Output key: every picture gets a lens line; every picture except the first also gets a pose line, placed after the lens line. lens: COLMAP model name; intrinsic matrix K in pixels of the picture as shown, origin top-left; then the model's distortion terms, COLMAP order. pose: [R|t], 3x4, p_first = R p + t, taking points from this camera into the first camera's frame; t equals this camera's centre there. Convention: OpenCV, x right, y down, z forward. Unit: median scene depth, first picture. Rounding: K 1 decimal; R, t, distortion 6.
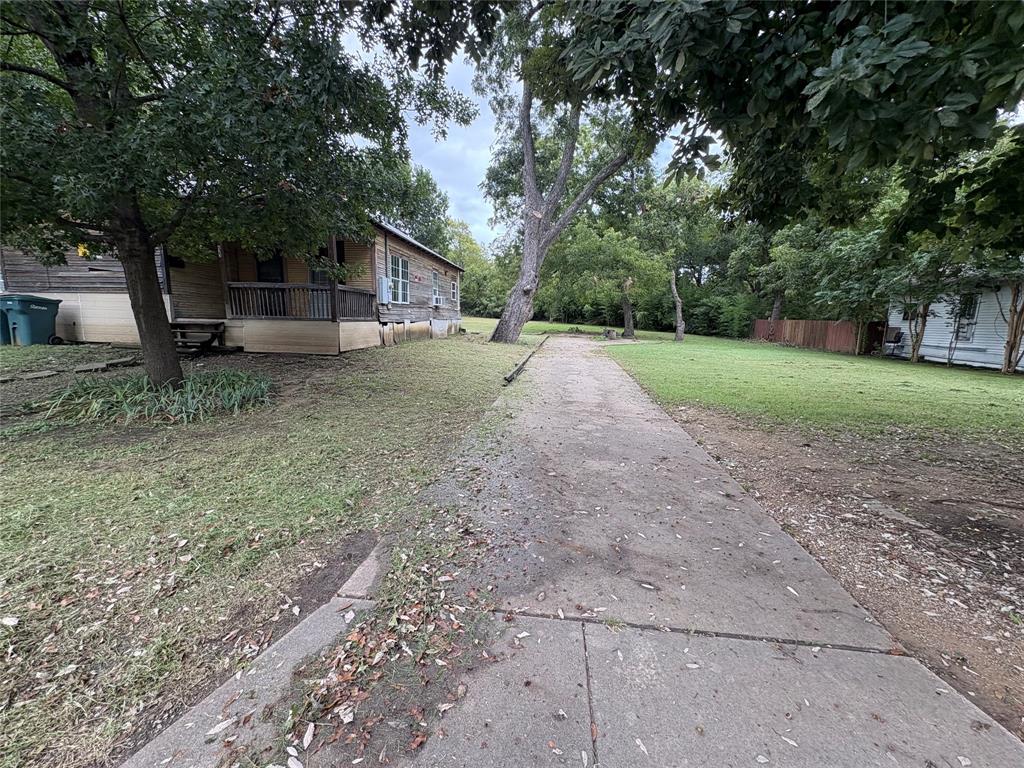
lens RADIAL K [[407.9, 0, 511.4], [0, 407.9, 374.9], [0, 0, 1]] dist [0.002630, 0.000391]
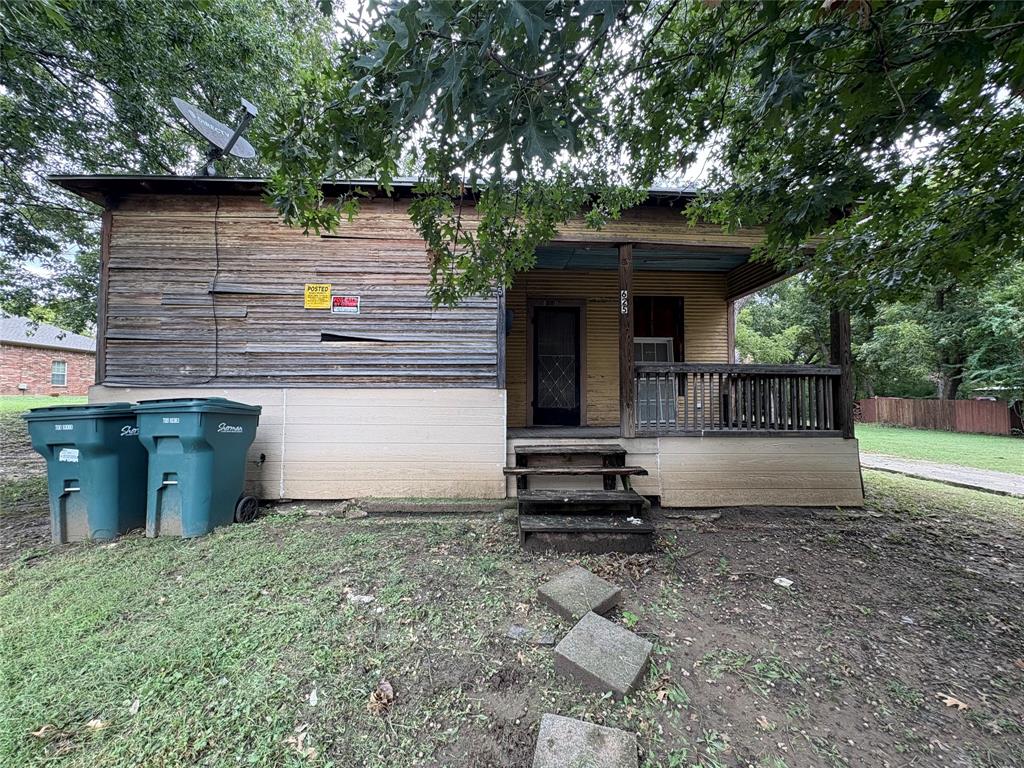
lens RADIAL K [[407.9, 0, 514.7], [0, 407.9, 380.2], [0, 0, 1]] dist [0.002630, 0.000391]
pose [[0.990089, -0.012234, 0.139905, -4.835902], [0.036912, 0.983842, -0.175191, -0.676402], [-0.135501, 0.178619, 0.974543, 2.958539]]
